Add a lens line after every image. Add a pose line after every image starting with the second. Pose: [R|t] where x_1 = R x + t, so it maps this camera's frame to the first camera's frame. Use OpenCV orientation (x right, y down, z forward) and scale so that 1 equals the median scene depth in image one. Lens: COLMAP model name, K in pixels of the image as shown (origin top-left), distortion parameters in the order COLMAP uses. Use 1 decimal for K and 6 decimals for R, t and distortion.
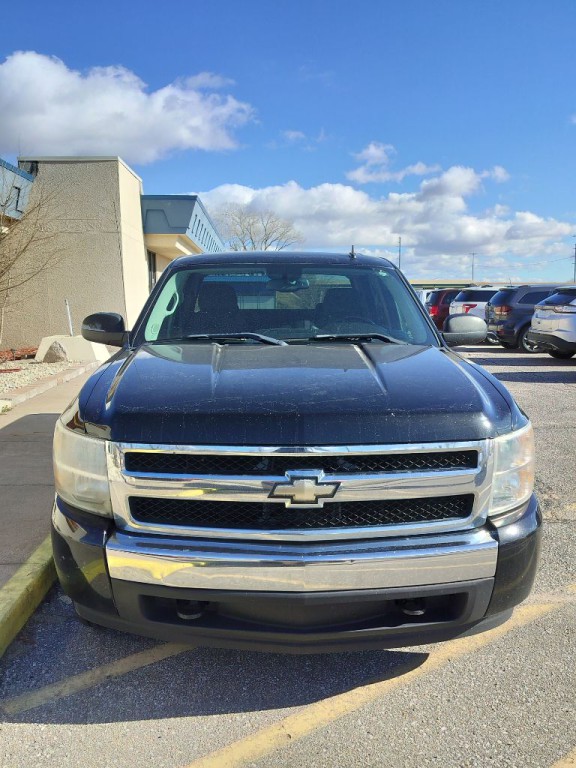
lens RADIAL K [[700.0, 0, 288.8], [0, 700.0, 382.1], [0, 0, 1]] dist [0.082690, -0.125163]
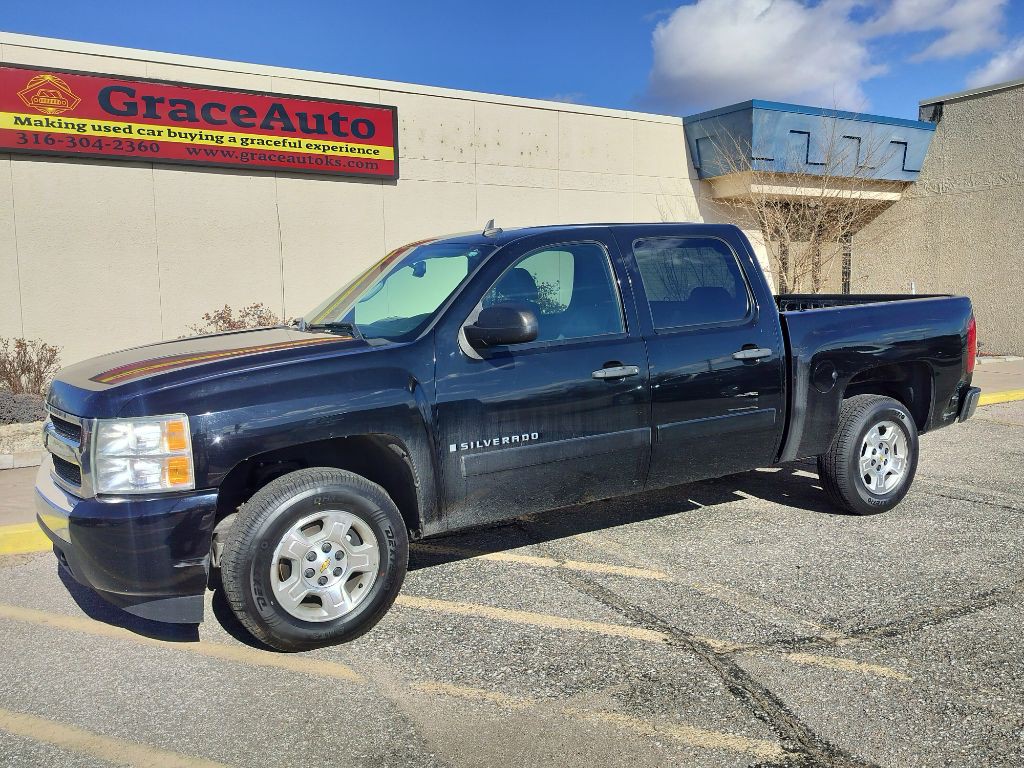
lens RADIAL K [[873.0, 0, 512.1], [0, 873.0, 372.8], [0, 0, 1]] dist [0.076631, -0.109693]
pose [[0.483000, 0.080826, -0.871882, 0.274374], [-0.092517, 0.994868, 0.040975, -0.015927], [0.870719, 0.060873, 0.487999, 0.141222]]
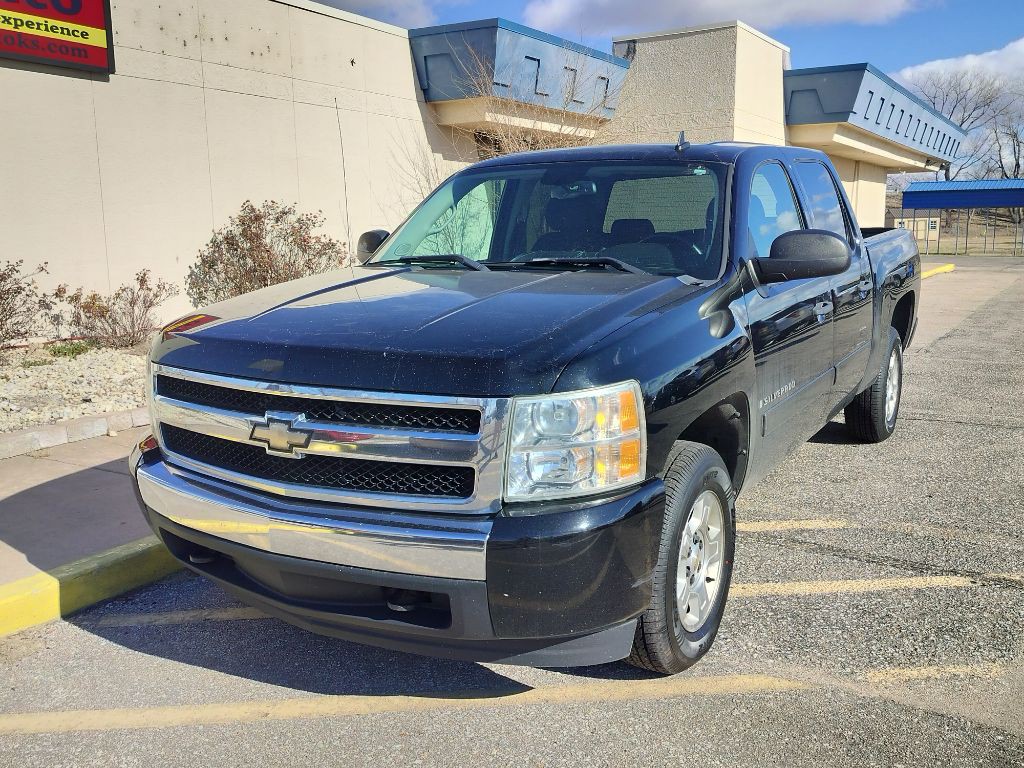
lens RADIAL K [[958.6, 0, 507.9], [0, 958.6, 390.0], [0, 0, 1]] dist [0.068120, -0.092195]
pose [[0.836885, 0.087876, -0.540279, 0.130040], [-0.057494, 0.995682, 0.072888, -0.000047], [0.544351, -0.029936, 0.838323, 0.027257]]
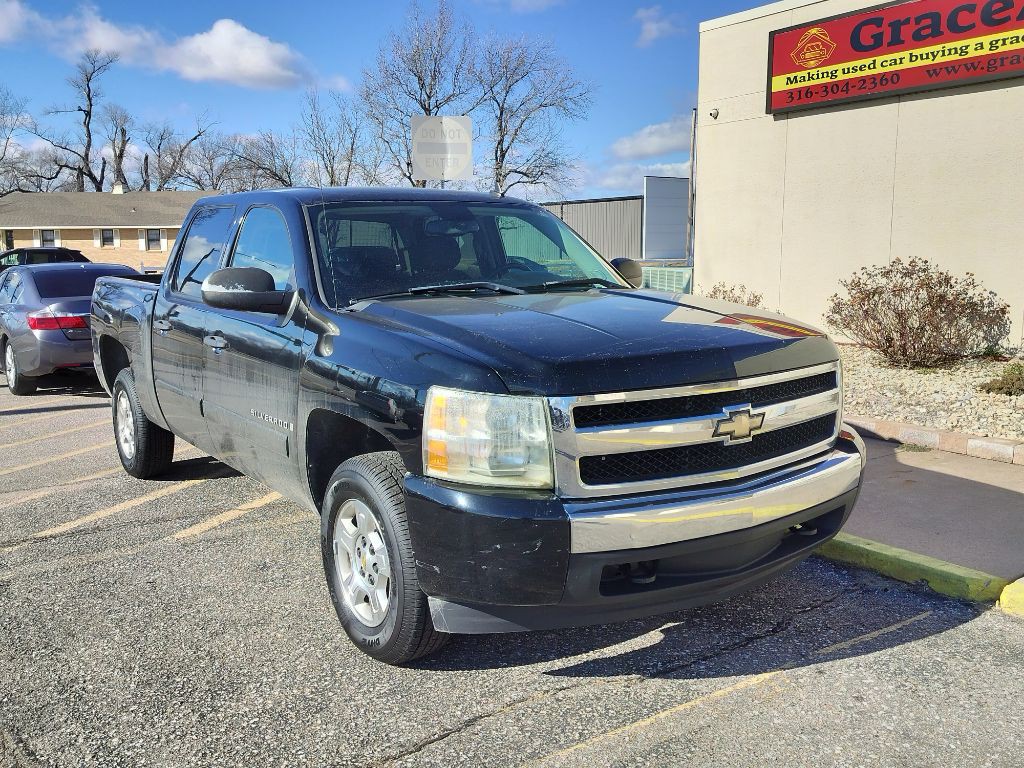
lens RADIAL K [[929.7, 0, 510.4], [0, 929.7, 383.5], [0, 0, 1]] dist [0.075354, -0.106636]
pose [[-0.849226, 0.092423, -0.519878, 0.124405], [-0.044439, 0.968559, 0.244782, -0.074020], [0.526156, 0.230978, -0.818419, 0.617994]]
